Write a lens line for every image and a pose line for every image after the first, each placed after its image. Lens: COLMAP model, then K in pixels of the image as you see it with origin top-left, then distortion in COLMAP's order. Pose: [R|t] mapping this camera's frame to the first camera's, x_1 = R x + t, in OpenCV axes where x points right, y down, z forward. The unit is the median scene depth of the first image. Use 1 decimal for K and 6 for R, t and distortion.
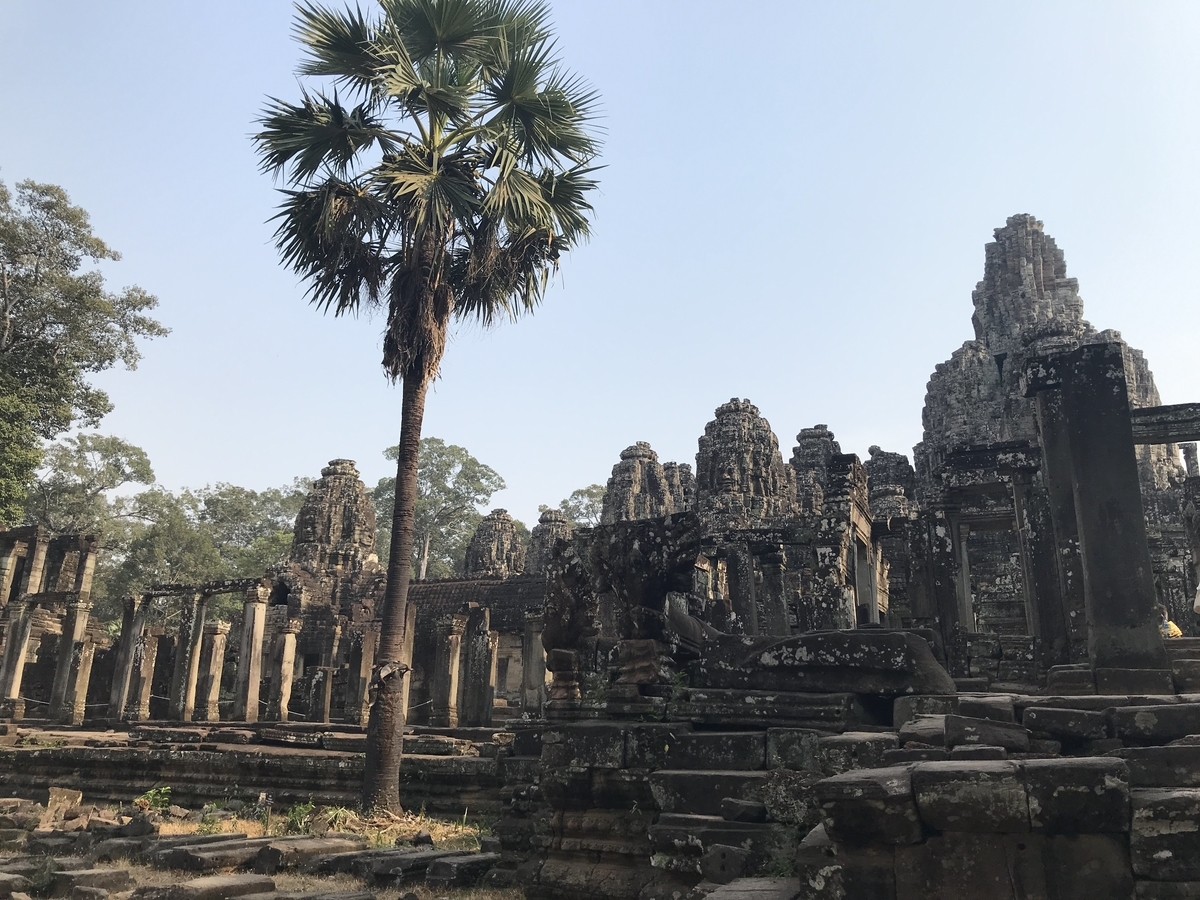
lens RADIAL K [[987.0, 0, 600.0], [0, 987.0, 450.0], [0, 0, 1]] dist [0.026075, -0.016648]
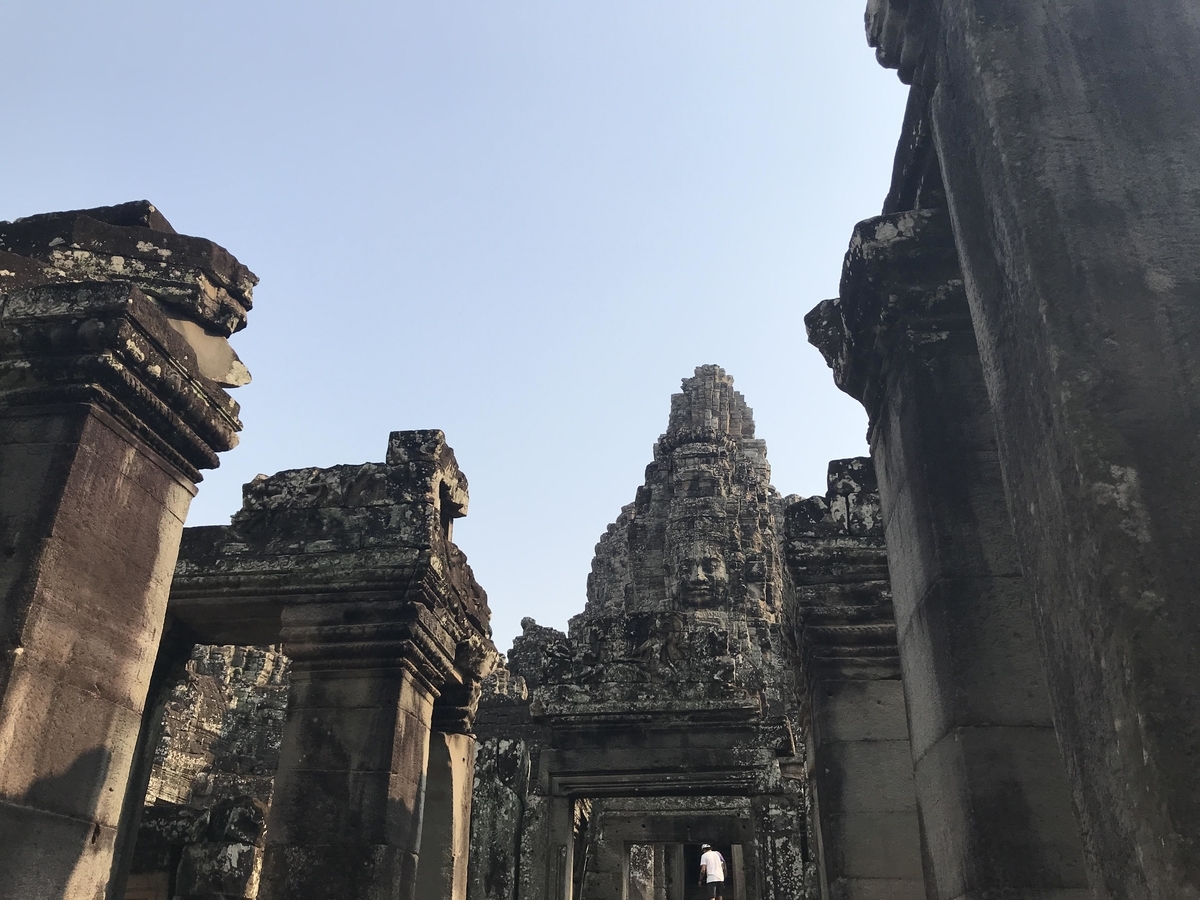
lens RADIAL K [[987.0, 0, 600.0], [0, 987.0, 450.0], [0, 0, 1]] dist [0.026075, -0.016648]
pose [[0.965581, 0.111775, 0.234860, 0.133839], [-0.062995, 0.976569, -0.205779, 0.024855], [-0.252358, 0.183901, 0.949998, 0.205519]]
